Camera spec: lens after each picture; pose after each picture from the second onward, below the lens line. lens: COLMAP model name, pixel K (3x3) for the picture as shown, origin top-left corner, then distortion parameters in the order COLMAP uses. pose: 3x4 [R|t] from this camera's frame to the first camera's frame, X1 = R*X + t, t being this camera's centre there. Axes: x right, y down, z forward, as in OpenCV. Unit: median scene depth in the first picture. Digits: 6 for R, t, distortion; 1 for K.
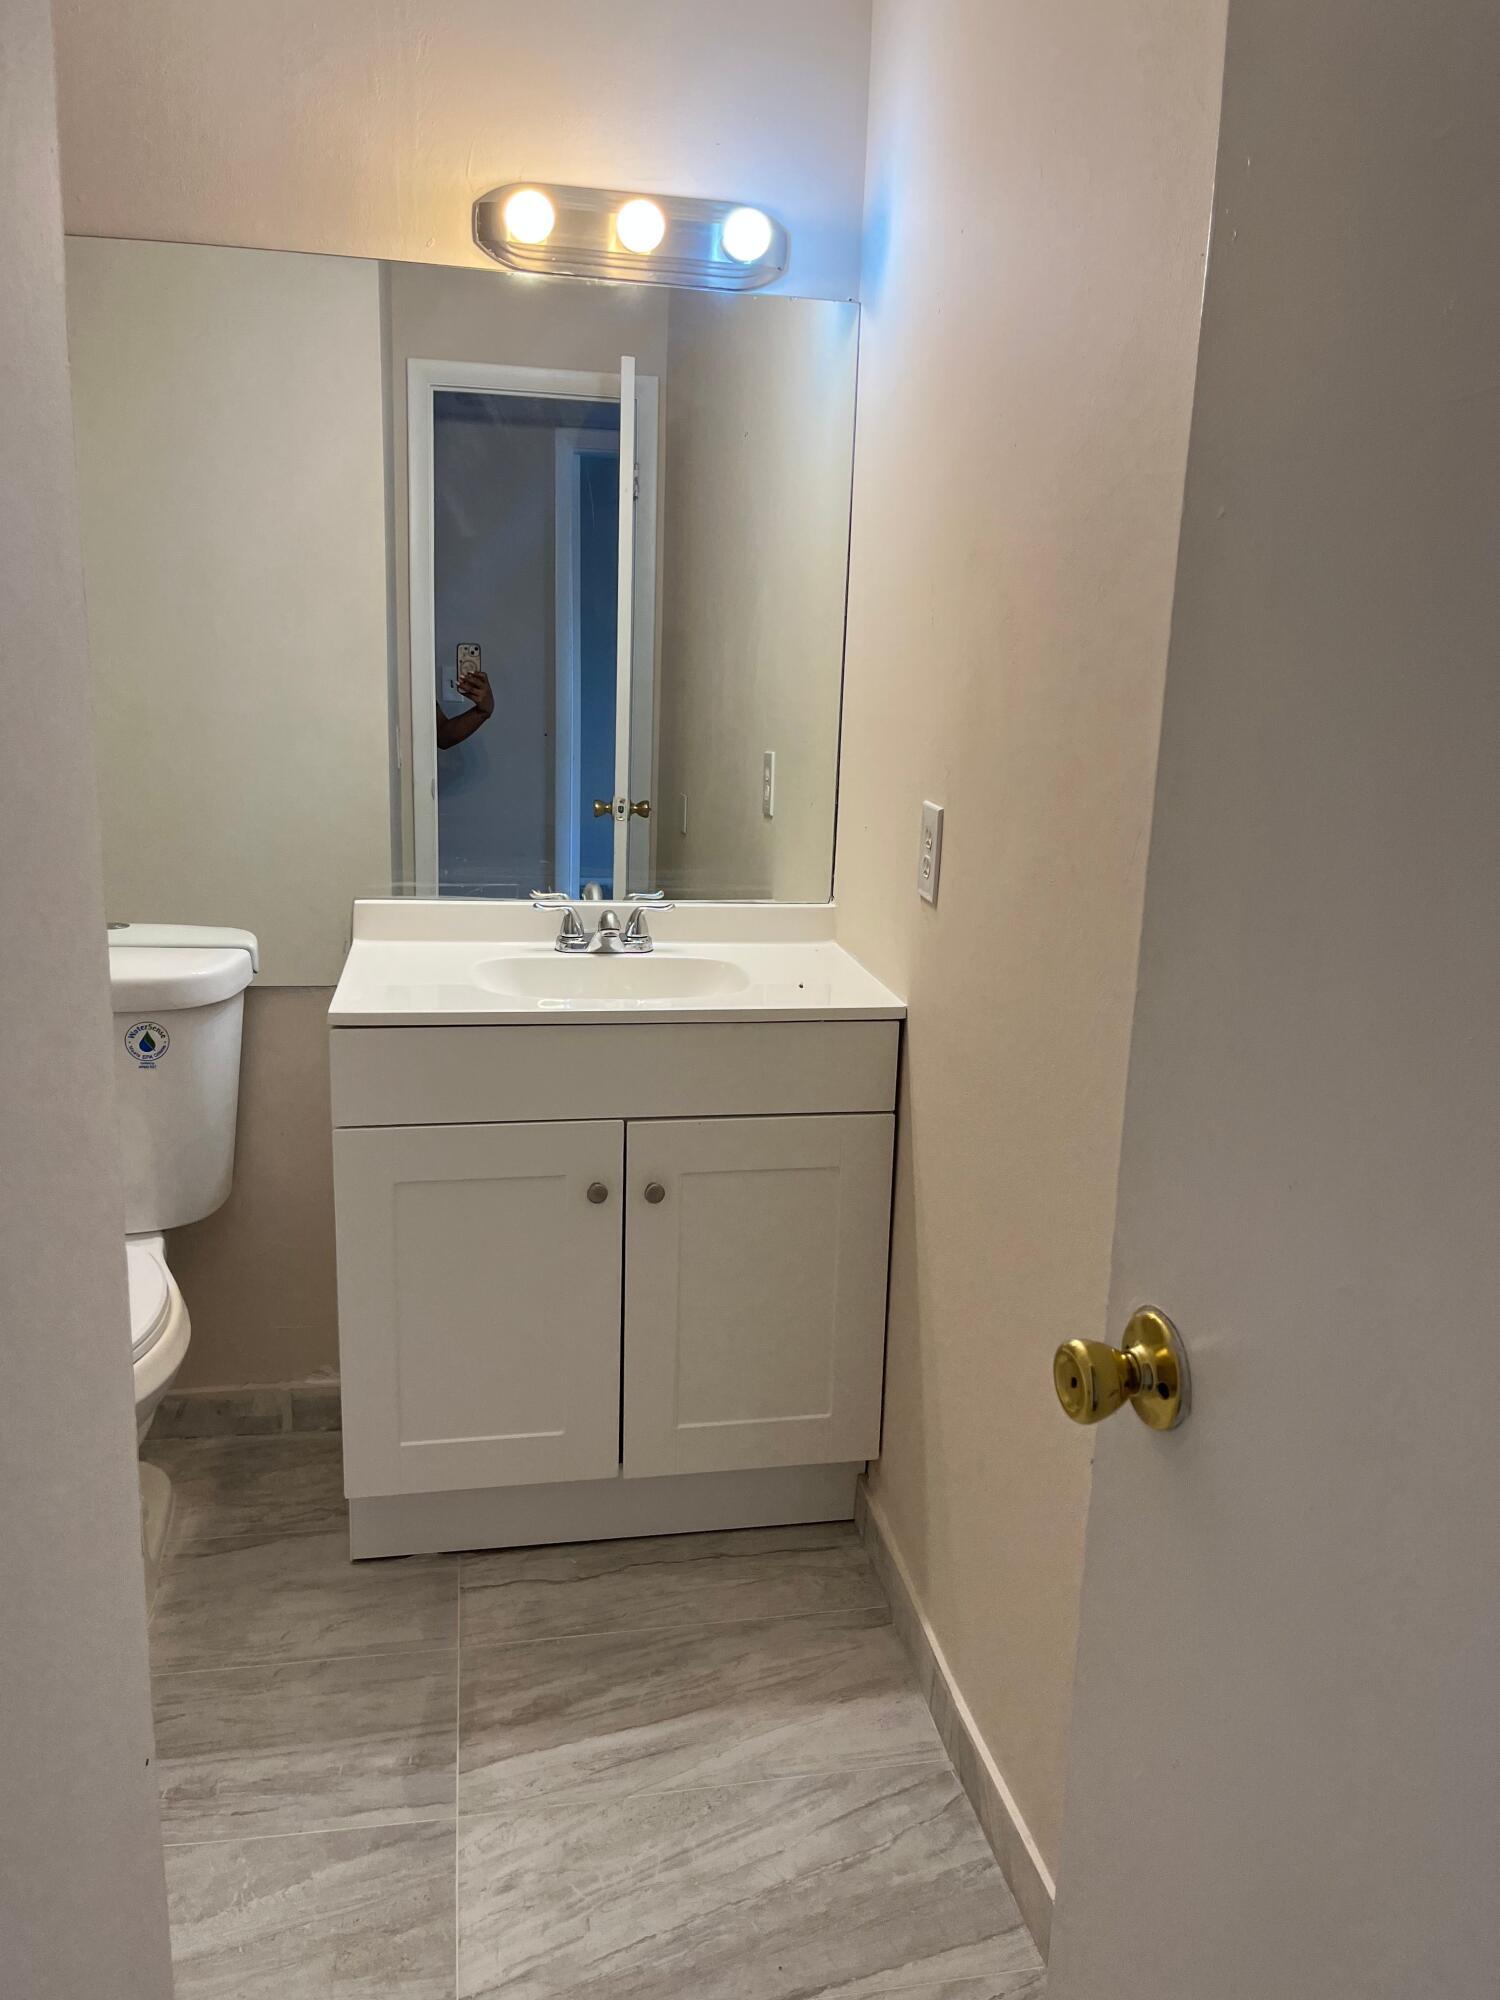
lens RADIAL K [[1516.5, 0, 735.1], [0, 1516.5, 1004.7], [0, 0, 1]] dist [0.060740, -0.092416]
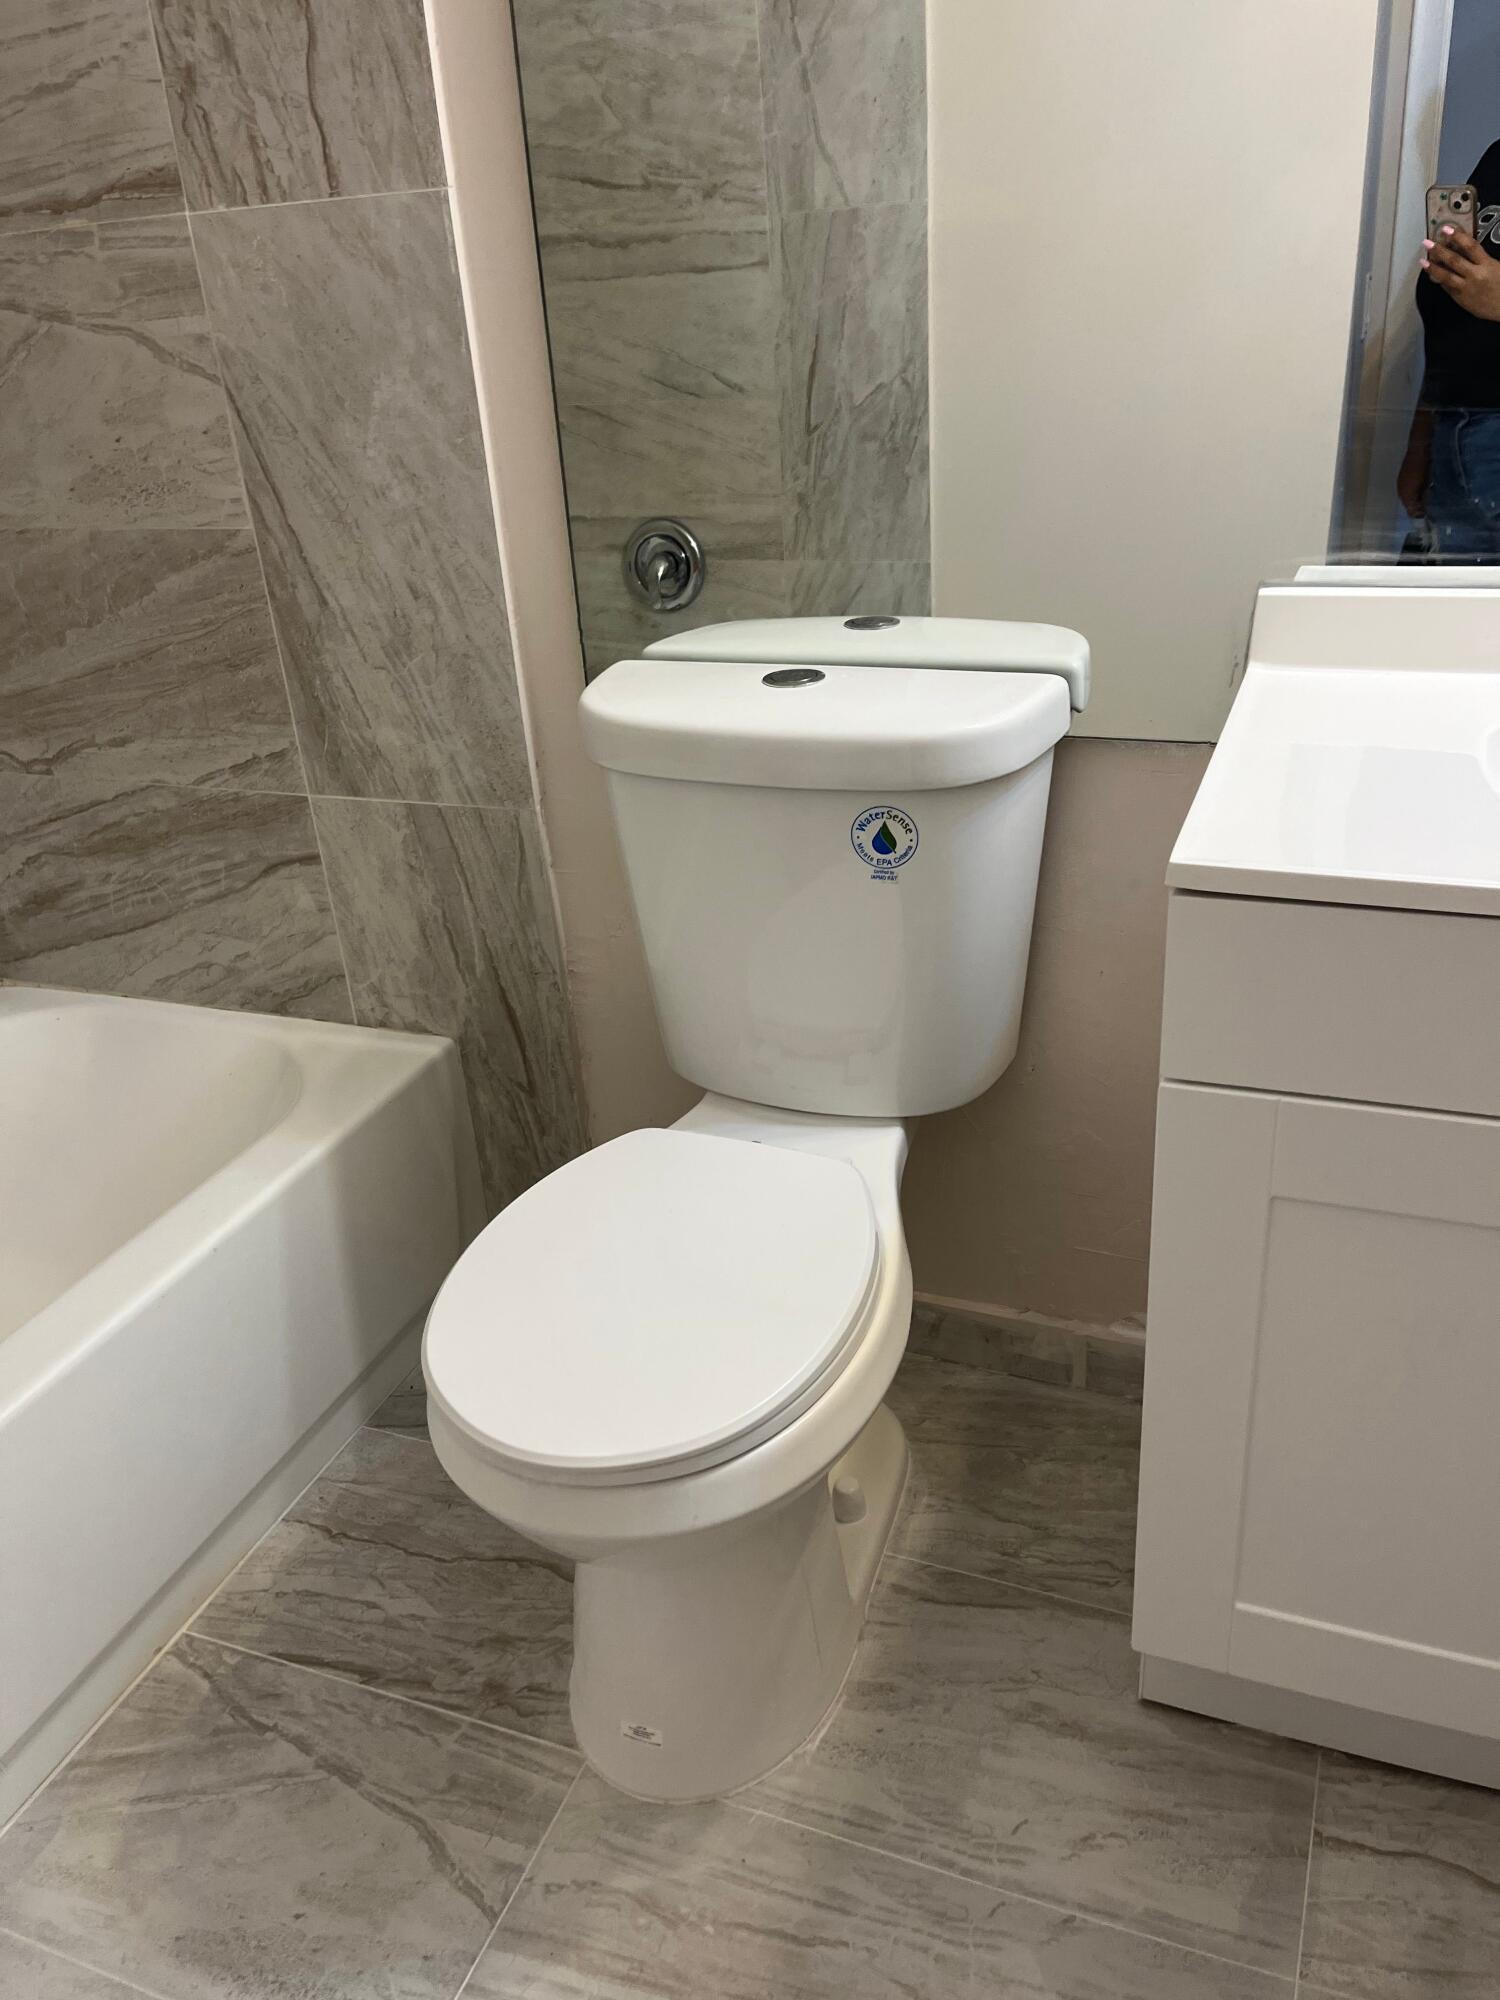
lens RADIAL K [[1516.5, 0, 763.2], [0, 1516.5, 1020.2], [0, 0, 1]] dist [0.060740, -0.092416]
pose [[0.848887, 0.158318, -0.504307, -0.110367], [-0.025180, 0.965119, 0.260597, -0.061407], [0.527974, -0.208520, 0.823264, 0.461996]]
